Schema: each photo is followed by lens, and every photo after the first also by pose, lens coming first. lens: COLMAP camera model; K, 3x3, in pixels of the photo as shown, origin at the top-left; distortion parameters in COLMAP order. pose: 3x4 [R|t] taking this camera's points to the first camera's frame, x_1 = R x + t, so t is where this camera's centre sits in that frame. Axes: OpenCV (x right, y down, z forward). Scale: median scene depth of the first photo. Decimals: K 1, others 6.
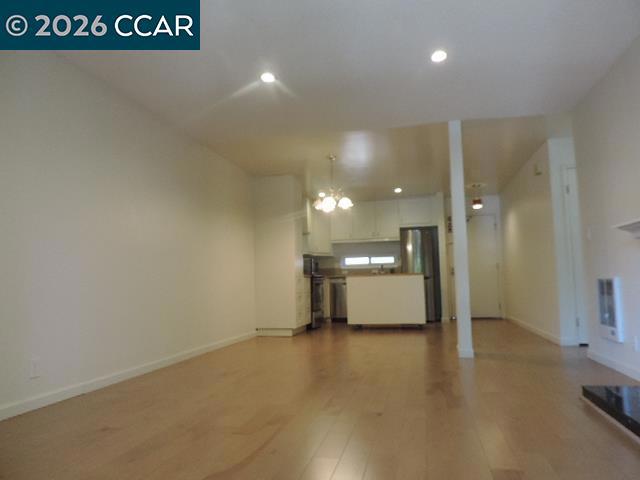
lens RADIAL K [[451.7, 0, 323.1], [0, 451.7, 236.5], [0, 0, 1]] dist [-0.044319, 0.009552]
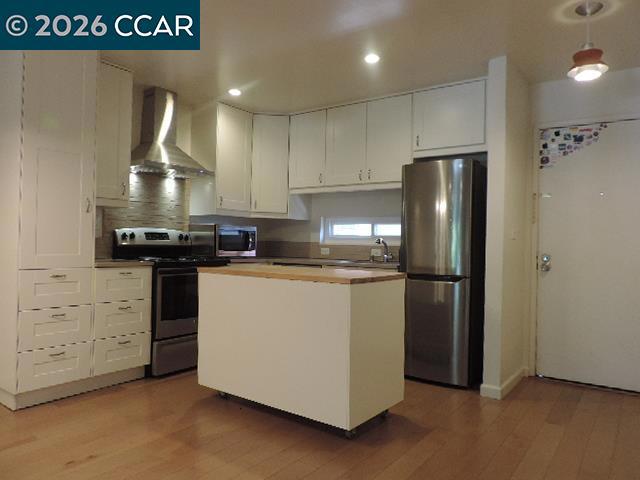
lens RADIAL K [[451.7, 0, 318.2], [0, 451.7, 242.7], [0, 0, 1]] dist [-0.044319, 0.009552]
pose [[0.916503, 0.037685, -0.398249, 0.258968], [0.004641, 0.994484, 0.104784, 0.015915], [0.400001, -0.097883, 0.911273, 0.547957]]
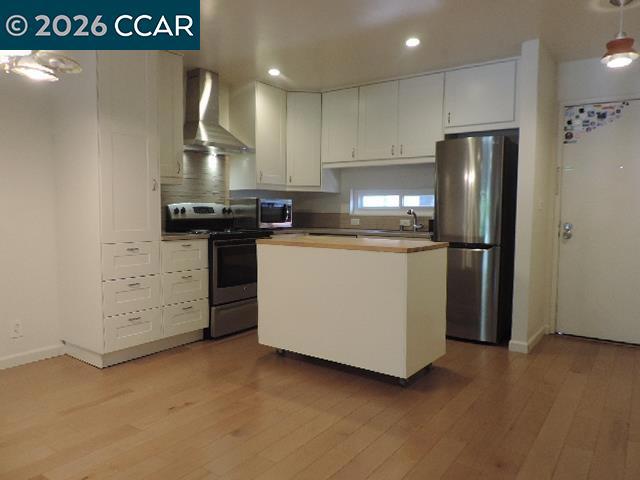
lens RADIAL K [[451.7, 0, 315.0], [0, 451.7, 243.0], [0, 0, 1]] dist [-0.044319, 0.009552]
pose [[0.915199, 0.055373, -0.399181, 0.235844], [0.017451, 0.984141, 0.176527, 0.007011], [0.402625, -0.168523, 0.899718, 0.500007]]
